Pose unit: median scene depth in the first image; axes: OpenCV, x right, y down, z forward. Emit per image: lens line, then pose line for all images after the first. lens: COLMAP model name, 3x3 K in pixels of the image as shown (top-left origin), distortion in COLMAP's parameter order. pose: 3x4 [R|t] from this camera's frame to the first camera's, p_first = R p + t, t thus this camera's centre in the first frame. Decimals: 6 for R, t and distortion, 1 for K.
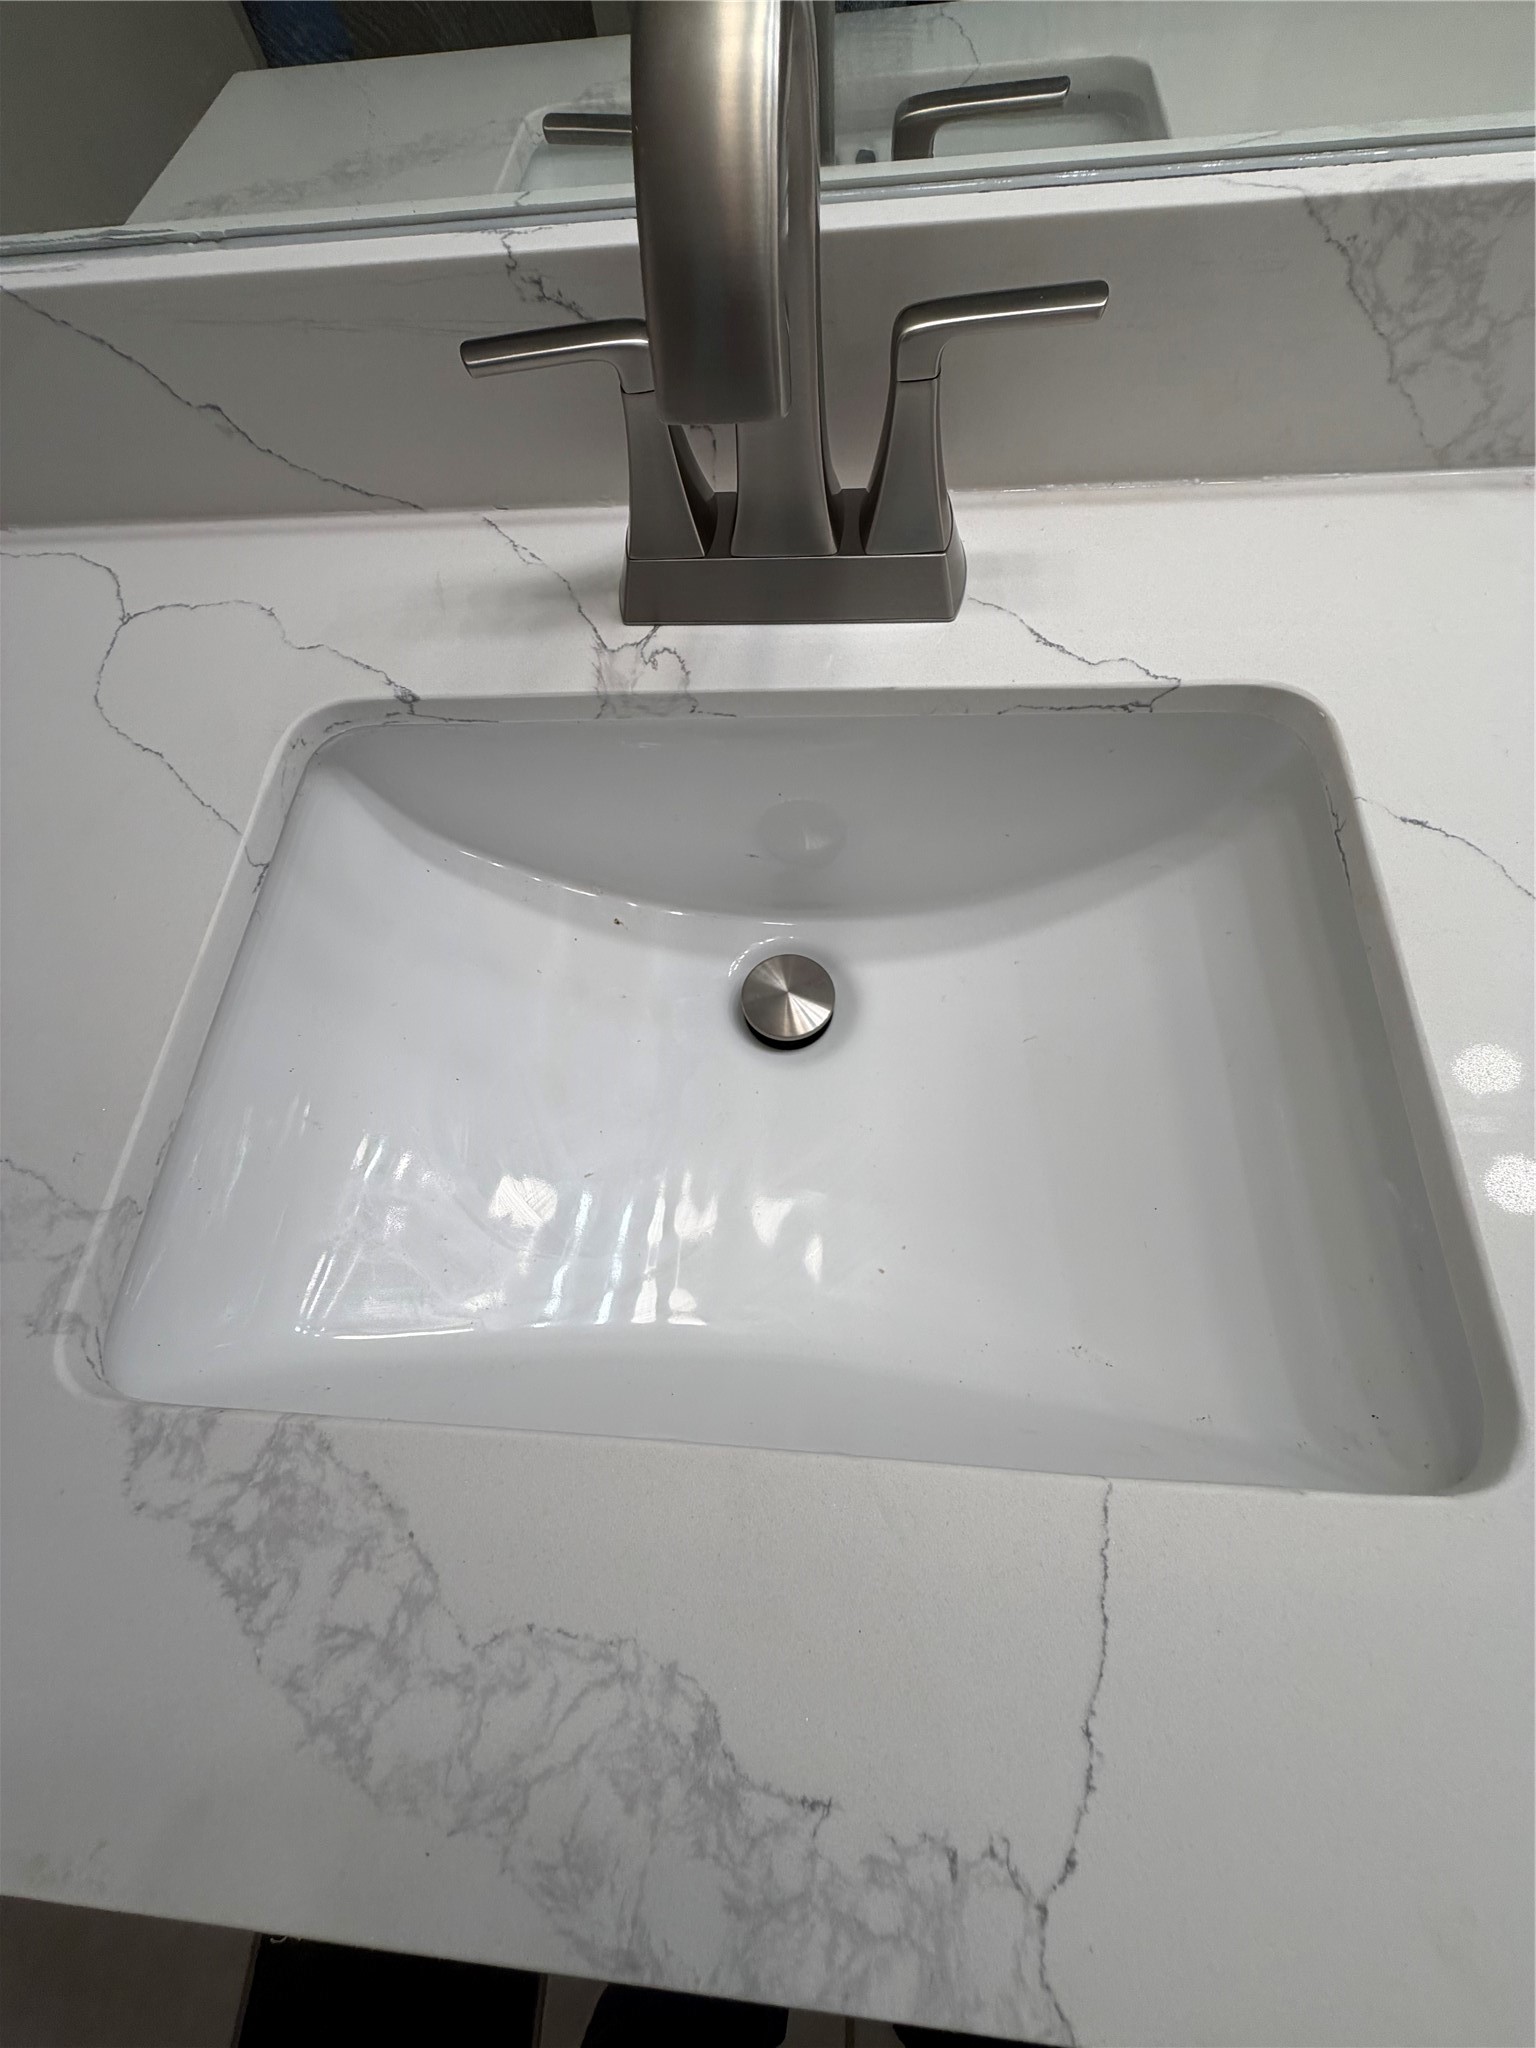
lens RADIAL K [[816.8, 0, 766.7], [0, 816.8, 1017.8], [0, 0, 1]] dist [-0.000270, 0.000002]
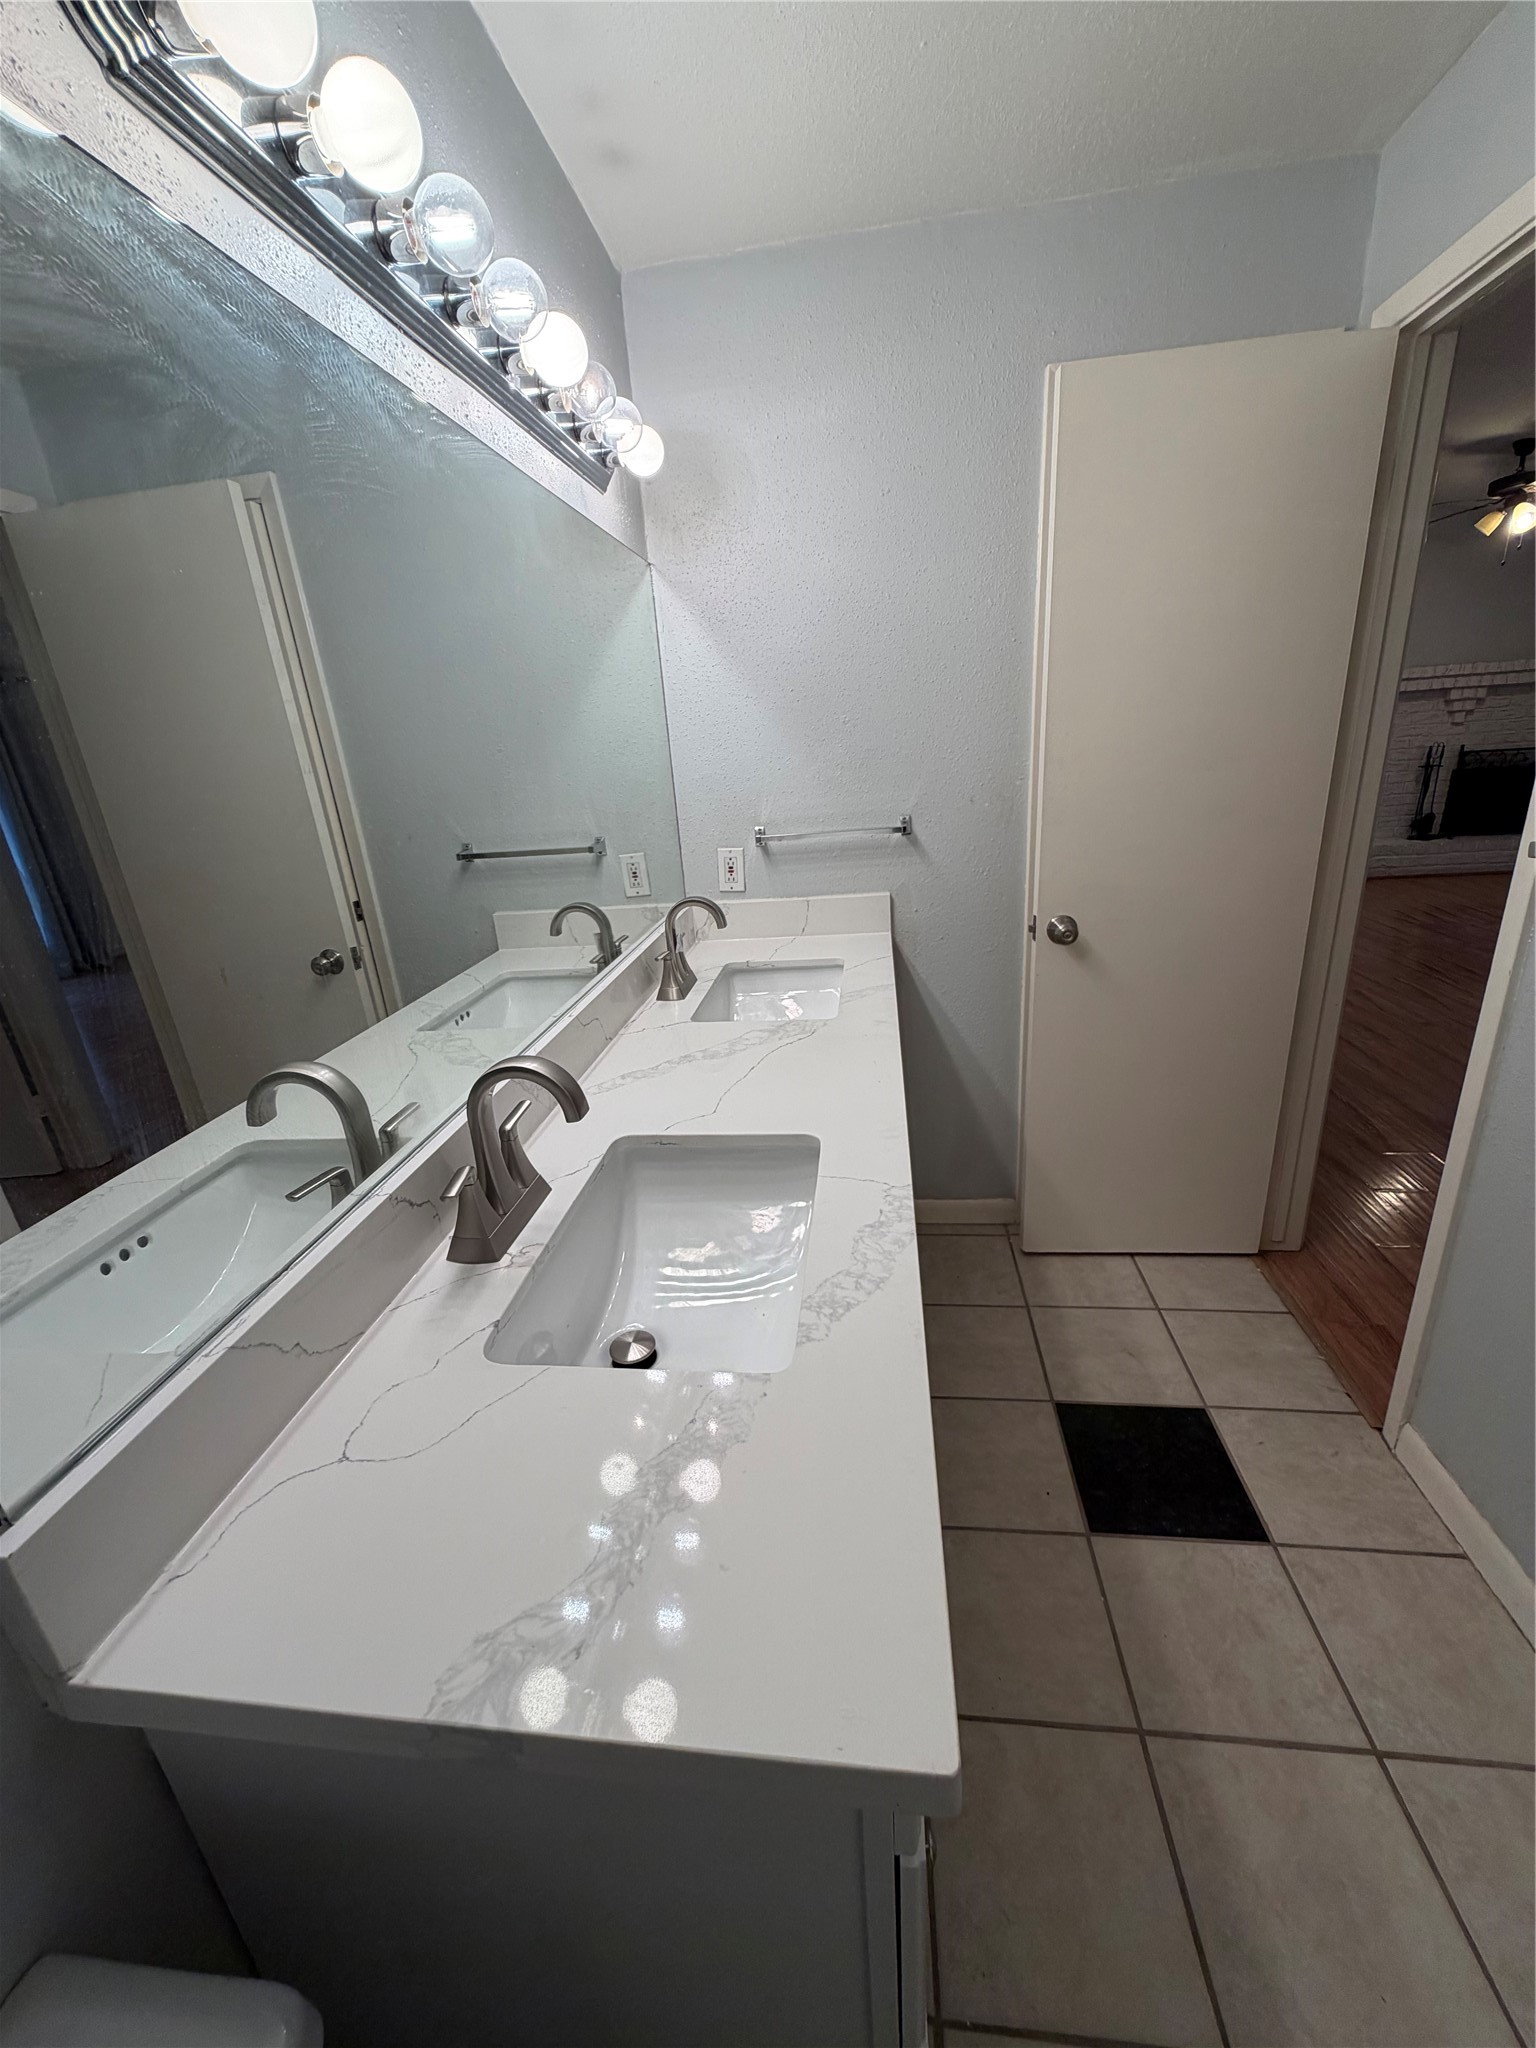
lens RADIAL K [[816.8, 0, 766.7], [0, 816.8, 1017.8], [0, 0, 1]] dist [-0.000270, 0.000002]
pose [[0.069261, -0.249371, 0.965928, -3.449443], [0.937302, 0.347787, 0.022579, -0.087484], [-0.341568, 0.903802, 0.257824, -0.776051]]
